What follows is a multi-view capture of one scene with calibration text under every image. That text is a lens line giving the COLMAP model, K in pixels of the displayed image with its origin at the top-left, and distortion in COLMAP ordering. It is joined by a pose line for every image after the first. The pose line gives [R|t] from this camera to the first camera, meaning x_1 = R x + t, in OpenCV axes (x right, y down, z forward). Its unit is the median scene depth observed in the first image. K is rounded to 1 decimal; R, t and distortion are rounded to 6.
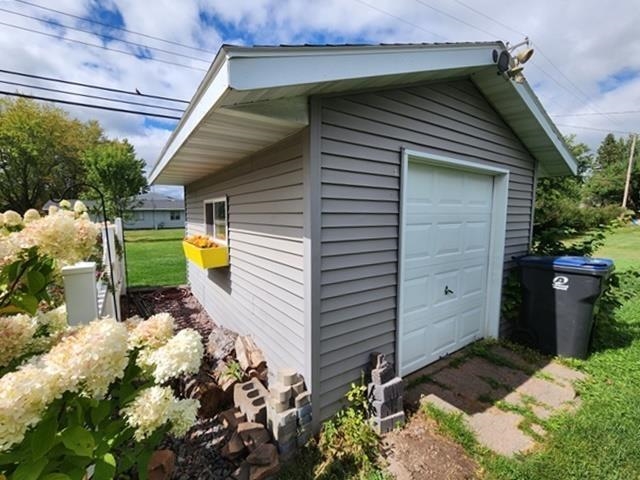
lens RADIAL K [[263.0, 0, 320.0], [0, 263.0, 240.0], [0, 0, 1]] dist [0.002005, 0.000433]
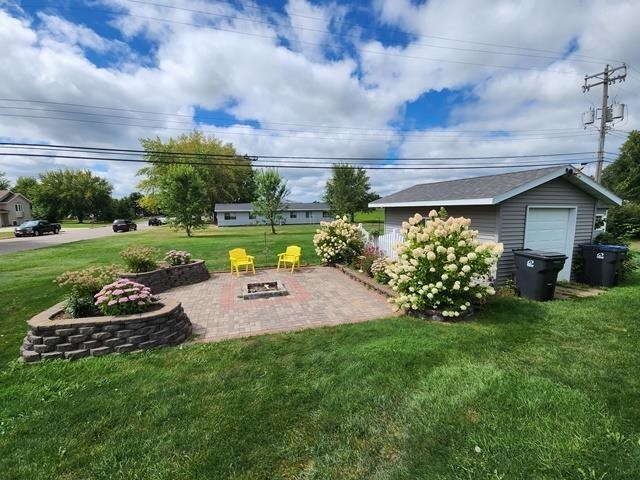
lens RADIAL K [[251.1, 0, 320.0], [0, 251.1, 240.0], [0, 0, 1]] dist [-0.000497, -0.000133]
pose [[0.966261, 0.021459, -0.256670, -0.913281], [-0.015729, 0.999580, 0.024357, 0.007403], [0.257085, -0.019498, 0.966192, -1.766199]]
